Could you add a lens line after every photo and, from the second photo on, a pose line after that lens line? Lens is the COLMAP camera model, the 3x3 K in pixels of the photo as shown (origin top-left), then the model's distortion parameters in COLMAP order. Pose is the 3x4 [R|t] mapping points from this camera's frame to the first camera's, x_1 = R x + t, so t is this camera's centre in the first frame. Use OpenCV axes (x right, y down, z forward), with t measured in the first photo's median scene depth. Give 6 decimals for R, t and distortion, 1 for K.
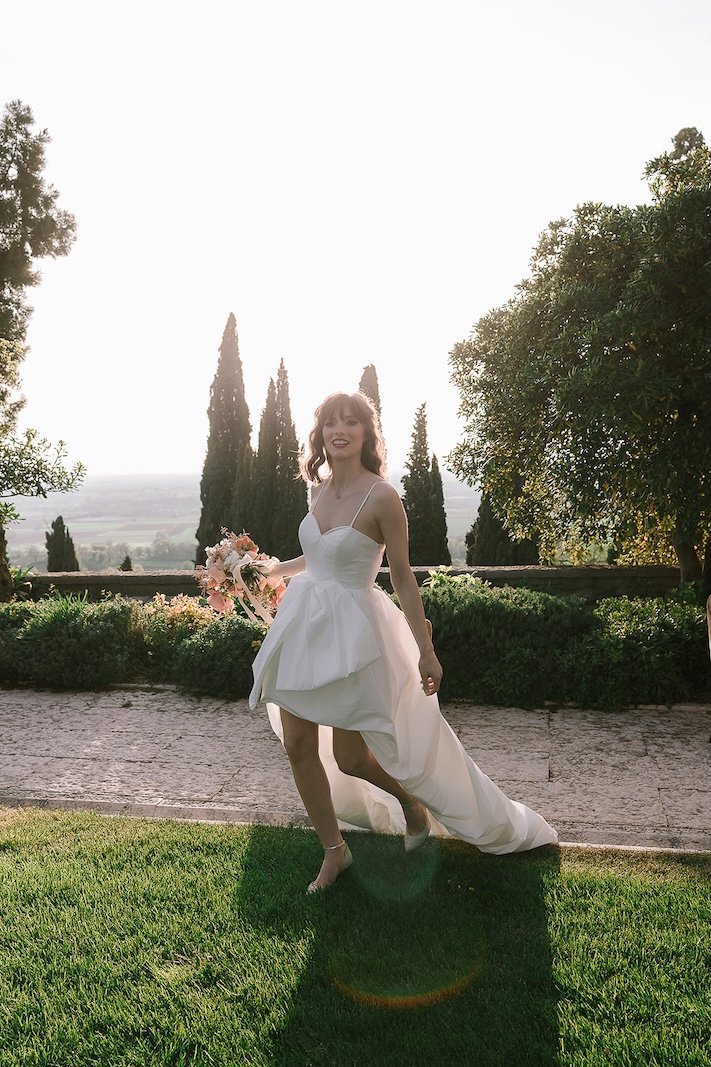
lens RADIAL K [[1199.1, 0, 339.7], [0, 1199.1, 534.6], [0, 0, 1]] dist [0.023123, 0.021775]
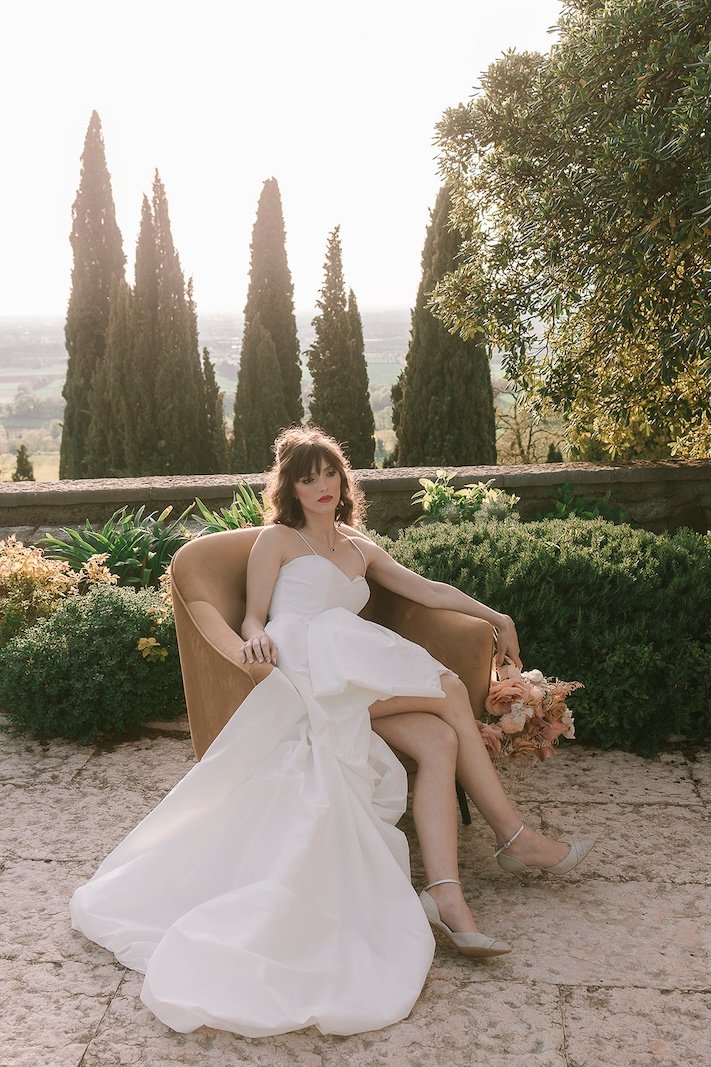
lens RADIAL K [[1199.1, 0, 339.7], [0, 1199.1, 534.6], [0, 0, 1]] dist [0.023123, 0.021775]
pose [[0.995184, -0.027683, 0.094040, -0.011621], [0.014885, 0.990849, 0.134154, -0.011165], [-0.096893, -0.132109, 0.986488, 0.165954]]
